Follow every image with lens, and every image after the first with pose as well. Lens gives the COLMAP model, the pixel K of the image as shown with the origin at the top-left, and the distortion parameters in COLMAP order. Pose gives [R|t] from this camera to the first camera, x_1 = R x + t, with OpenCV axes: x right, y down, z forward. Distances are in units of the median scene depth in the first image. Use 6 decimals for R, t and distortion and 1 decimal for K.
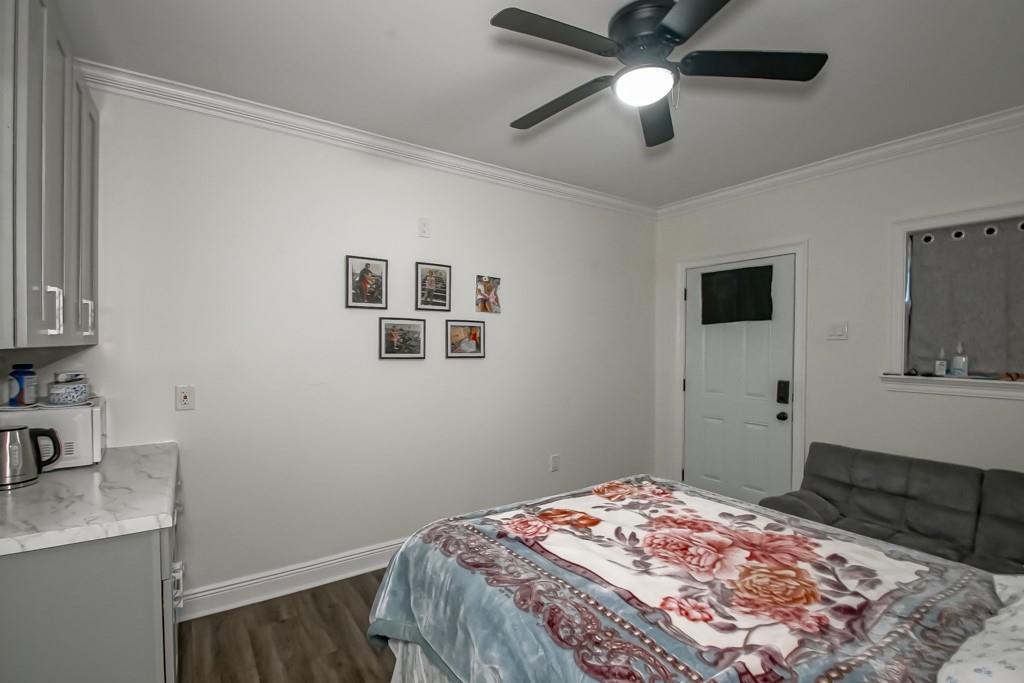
lens RADIAL K [[480.1, 0, 505.4], [0, 480.1, 353.9], [0, 0, 1]] dist [-0.001860, -0.000905]
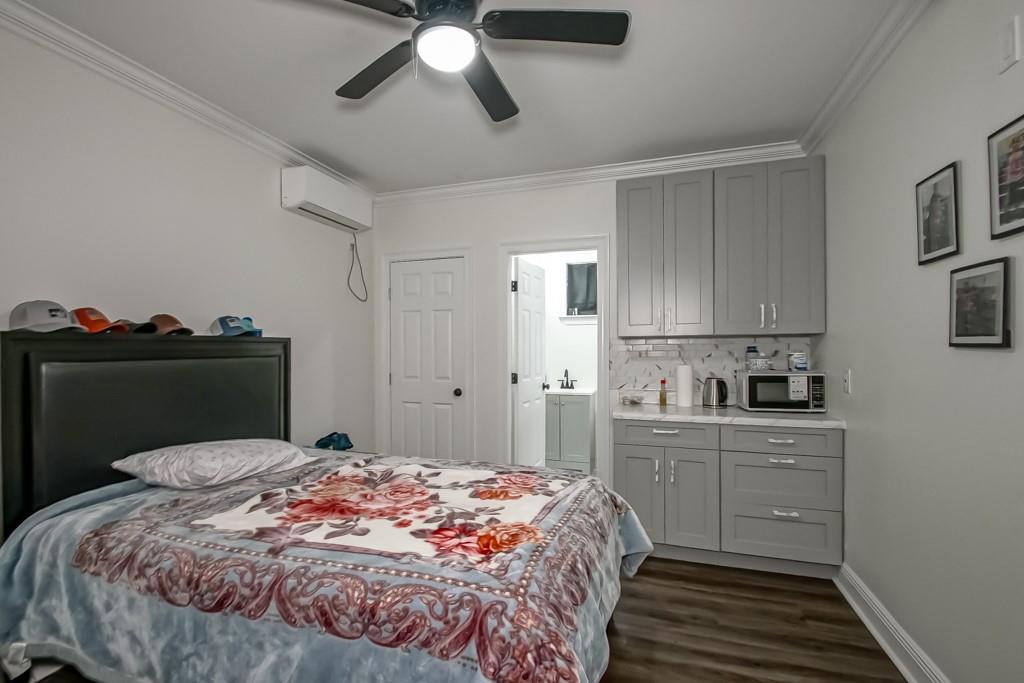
lens RADIAL K [[466.4, 0, 498.5], [0, 466.4, 349.0], [0, 0, 1]] dist [-0.000728, -0.000348]
pose [[-0.788190, 0.000012, -0.615432, 0.628085], [-0.007715, 0.999921, 0.009901, 0.015674], [0.615384, 0.012552, -0.788127, 1.454846]]
